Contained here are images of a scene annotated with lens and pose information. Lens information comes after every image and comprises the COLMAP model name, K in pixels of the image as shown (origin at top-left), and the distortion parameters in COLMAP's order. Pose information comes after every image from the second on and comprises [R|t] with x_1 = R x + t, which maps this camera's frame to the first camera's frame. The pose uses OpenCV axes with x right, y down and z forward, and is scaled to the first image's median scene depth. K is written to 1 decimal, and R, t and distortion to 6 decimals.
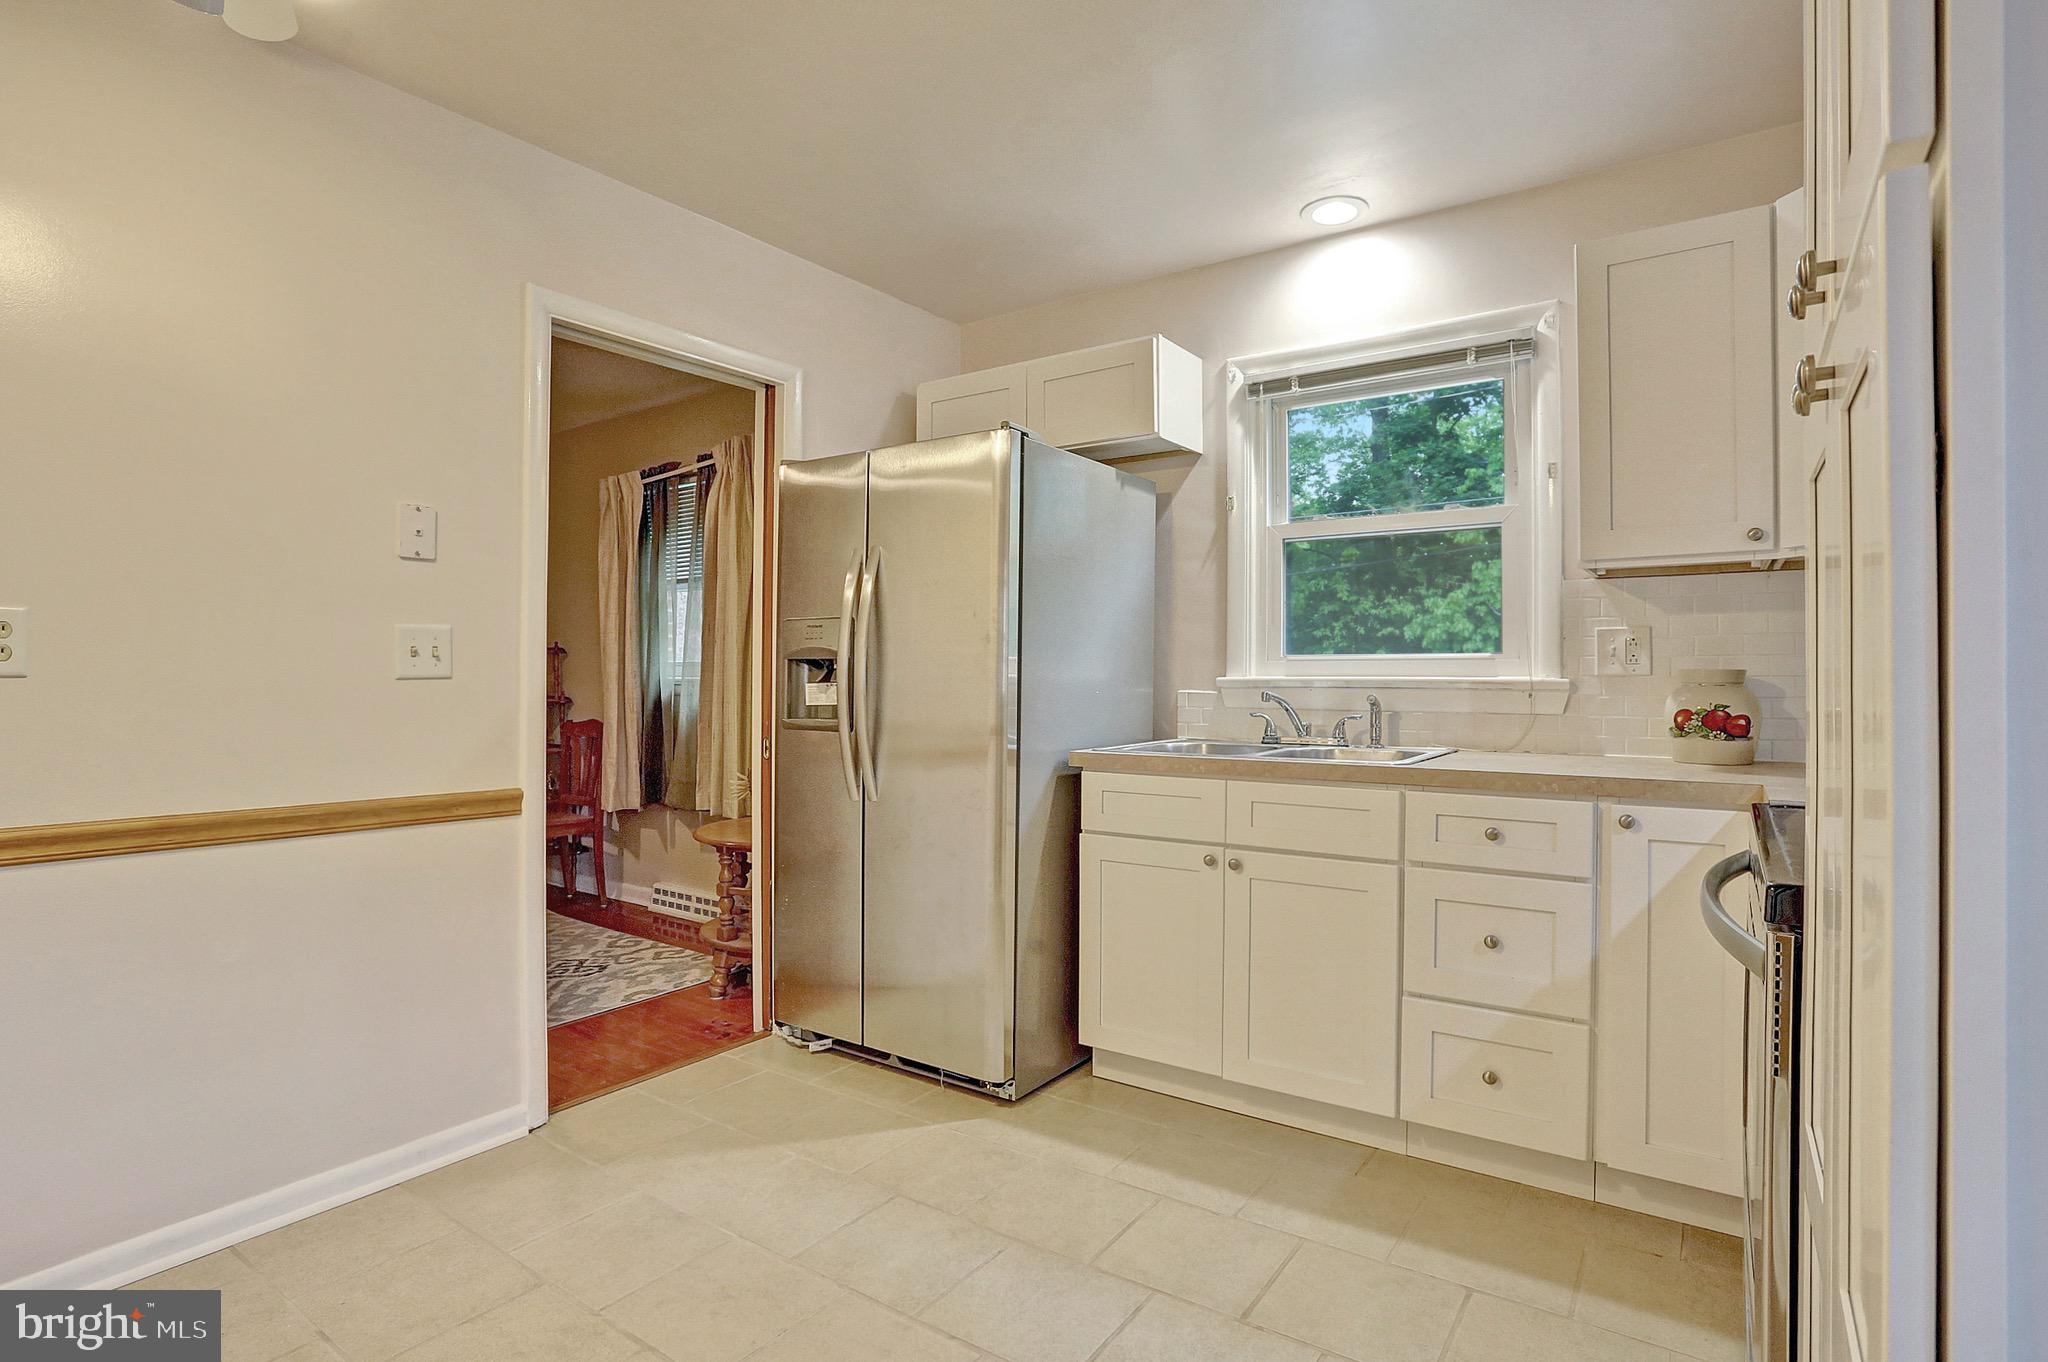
lens RADIAL K [[998.8, 0, 999.3], [0, 998.8, 681.7], [0, 0, 1]] dist [-0.089783, 0.044609]
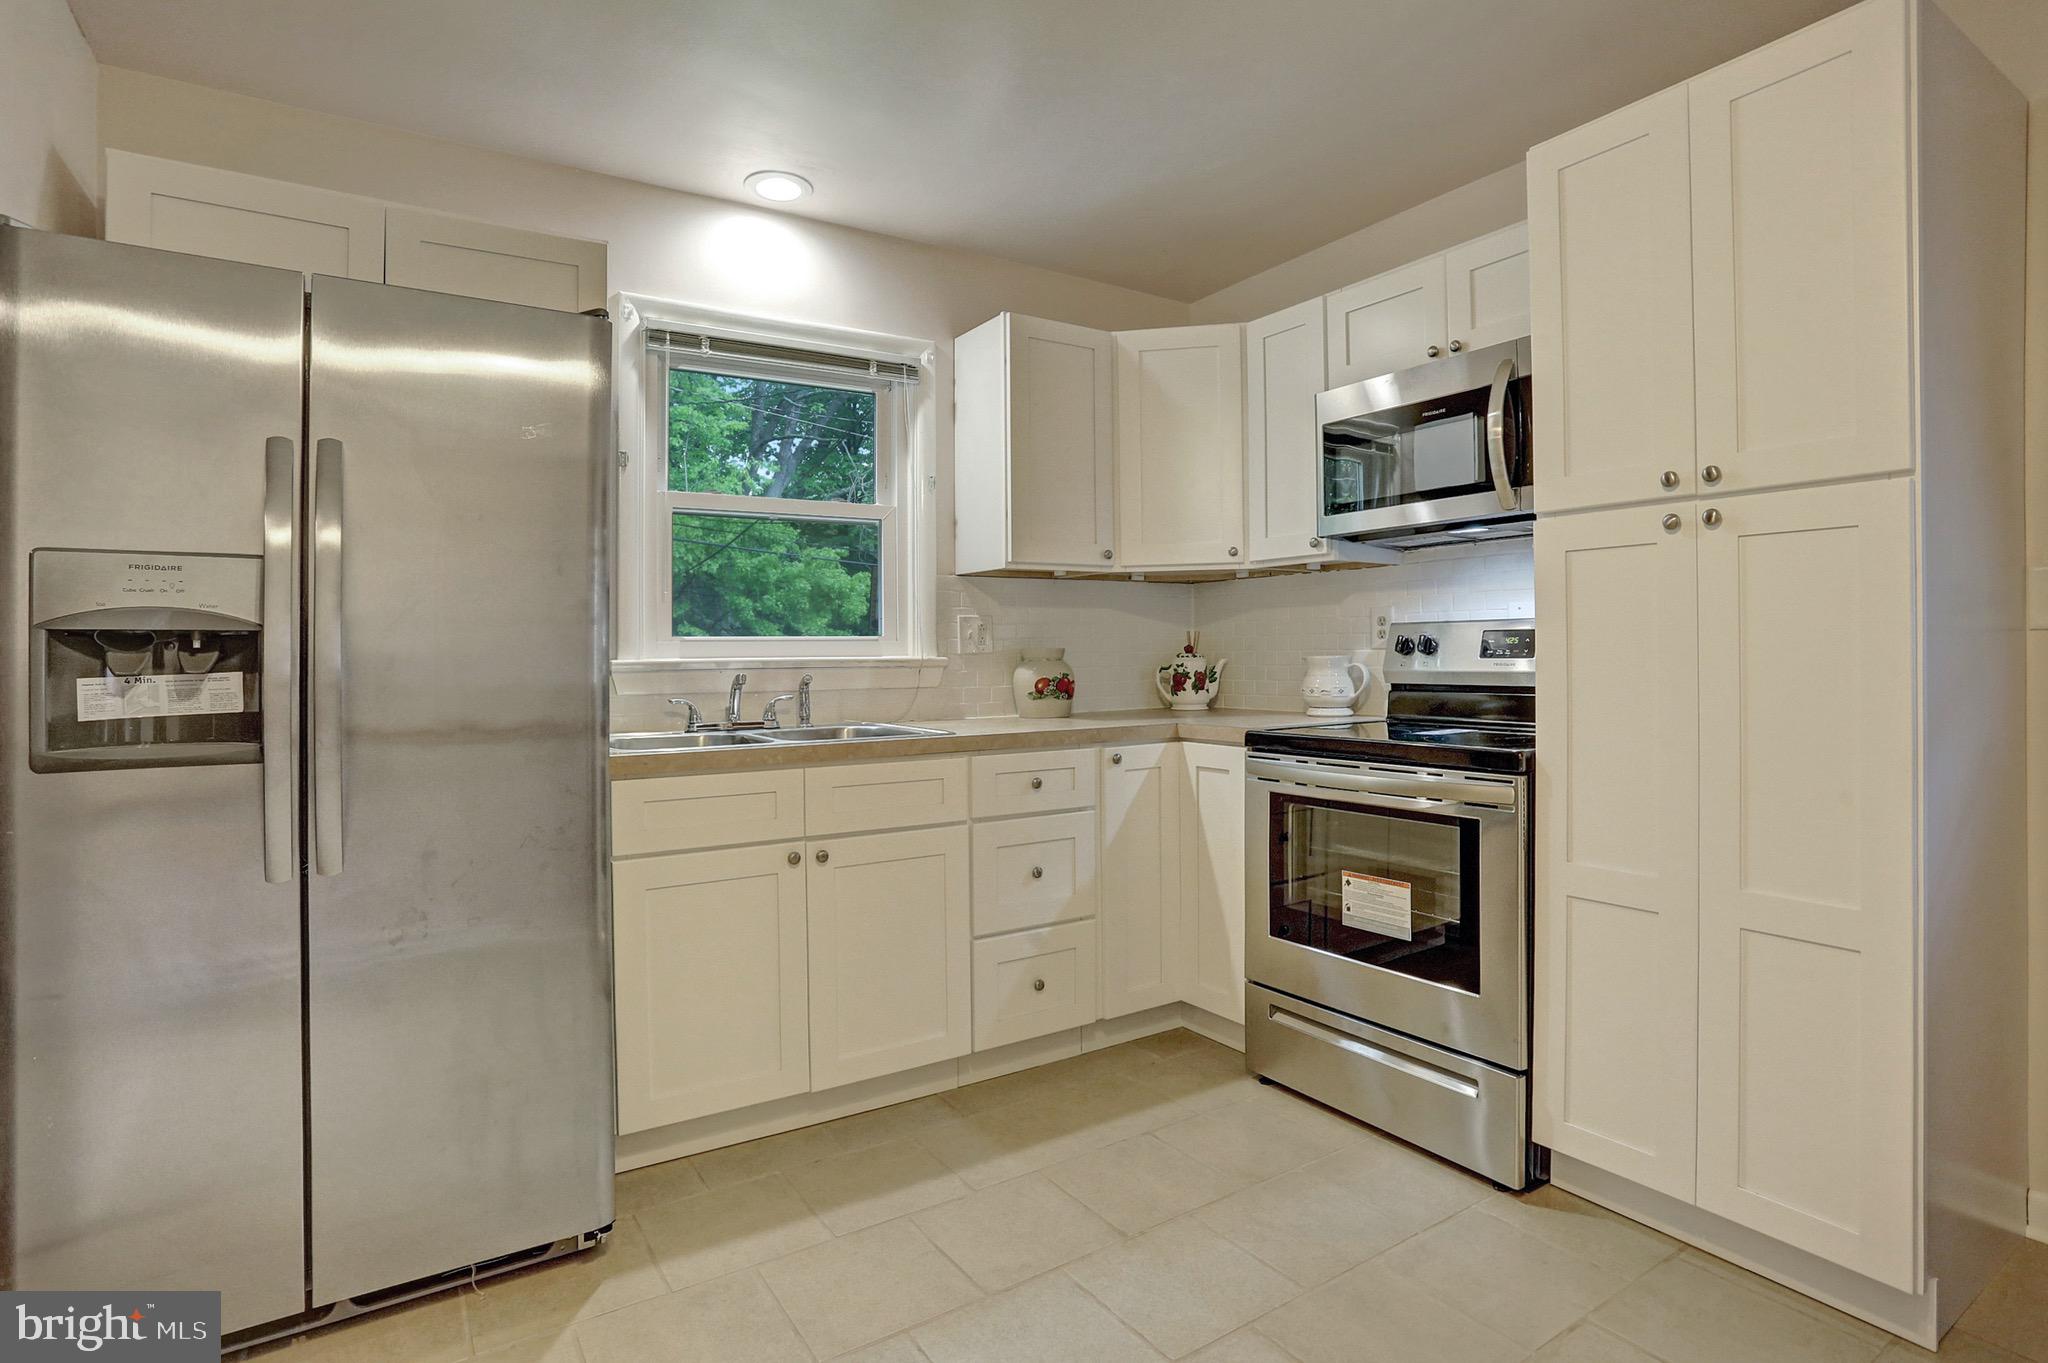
lens RADIAL K [[1017.9, 0, 1025.9], [0, 1017.9, 643.4], [0, 0, 1]] dist [-0.073160, 0.030101]
pose [[0.380455, 0.005868, 0.924781, -0.516643], [0.018363, 0.999735, -0.013898, -0.000335], [-0.924617, 0.022269, 0.380247, 0.405960]]
